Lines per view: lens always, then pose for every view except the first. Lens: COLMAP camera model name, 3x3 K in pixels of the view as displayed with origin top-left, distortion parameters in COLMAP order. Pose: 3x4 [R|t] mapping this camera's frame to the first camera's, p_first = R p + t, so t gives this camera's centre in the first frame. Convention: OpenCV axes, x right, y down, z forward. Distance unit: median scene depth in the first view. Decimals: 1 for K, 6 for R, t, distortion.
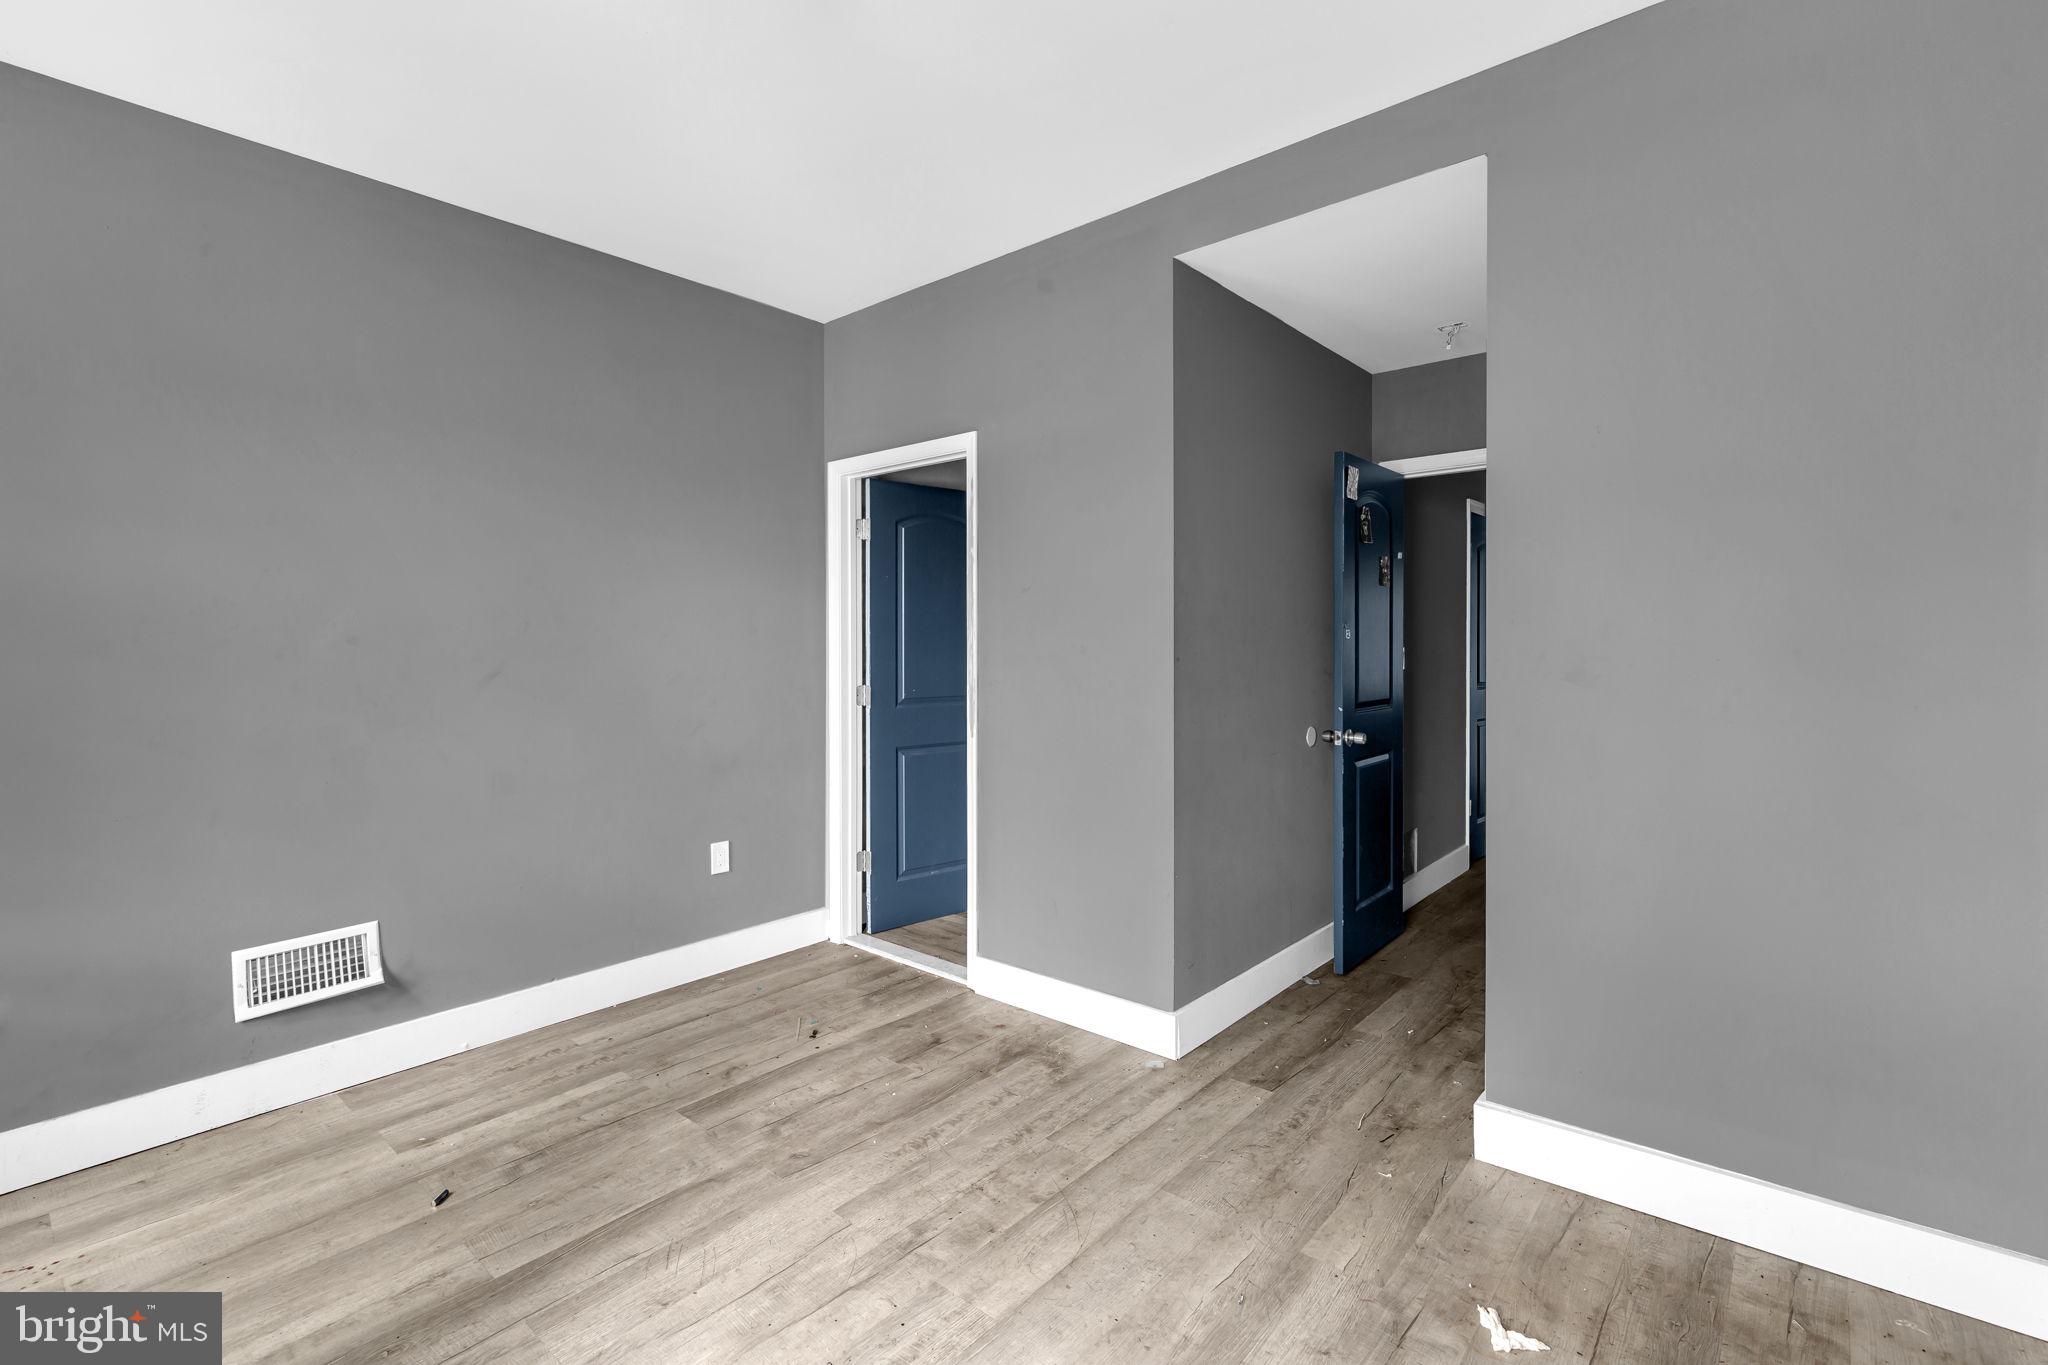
lens RADIAL K [[919.8, 0, 1026.5], [0, 919.8, 684.7], [0, 0, 1]] dist [0.007819, -0.001474]
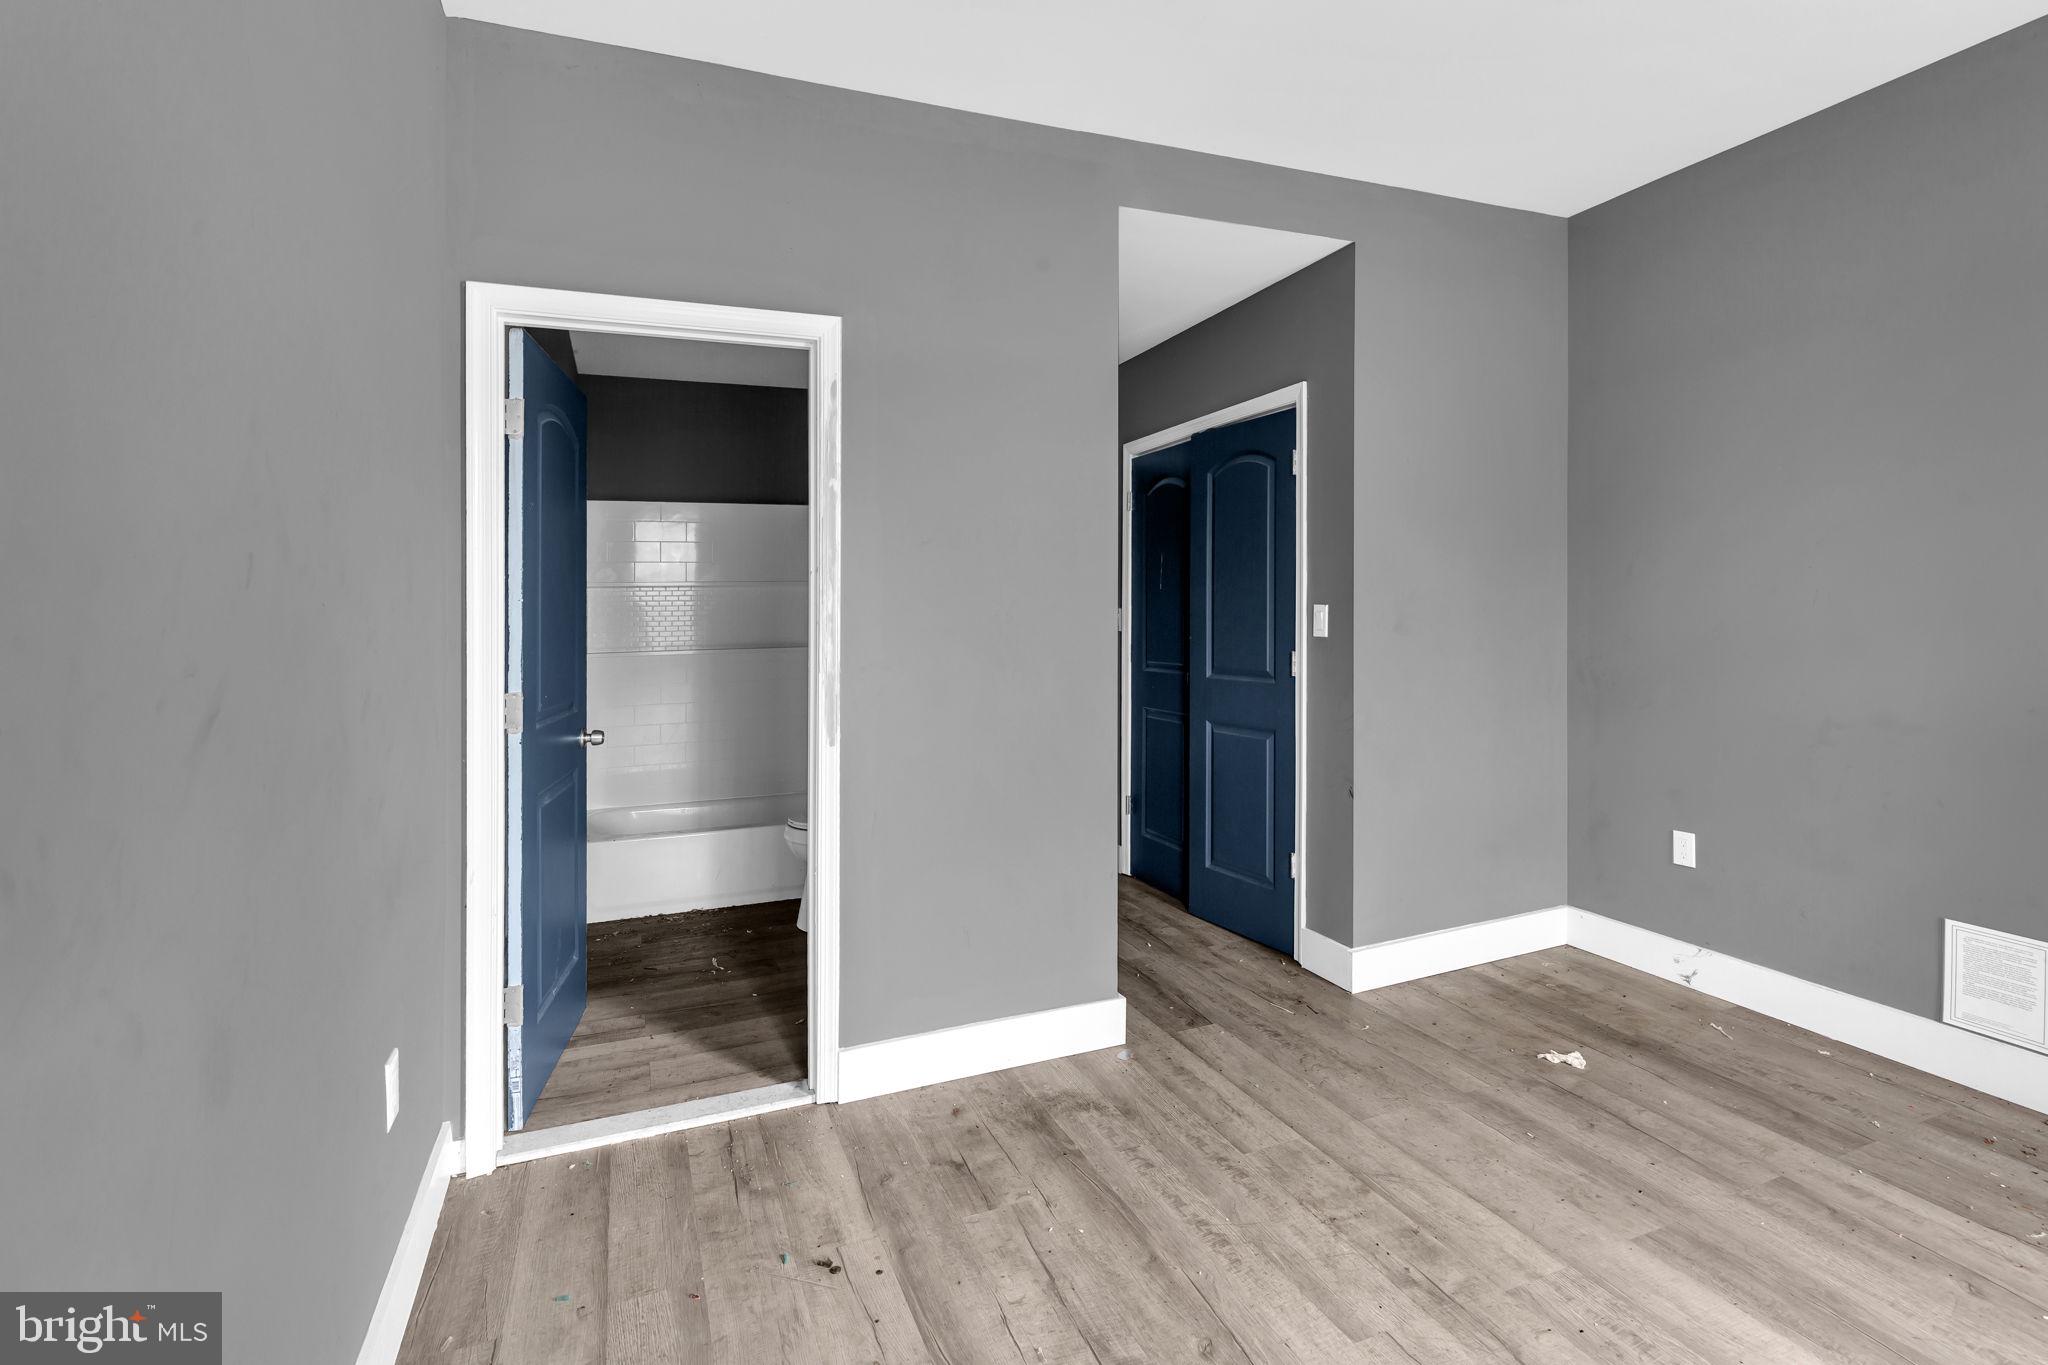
lens RADIAL K [[919.8, 0, 1025.0], [0, 919.8, 676.1], [0, 0, 1]] dist [0.007819, -0.001474]
pose [[0.469709, -0.067819, 0.880213, -0.785916], [0.054000, 0.997385, 0.048031, -0.033560], [-0.881168, 0.024972, 0.472143, 0.686833]]
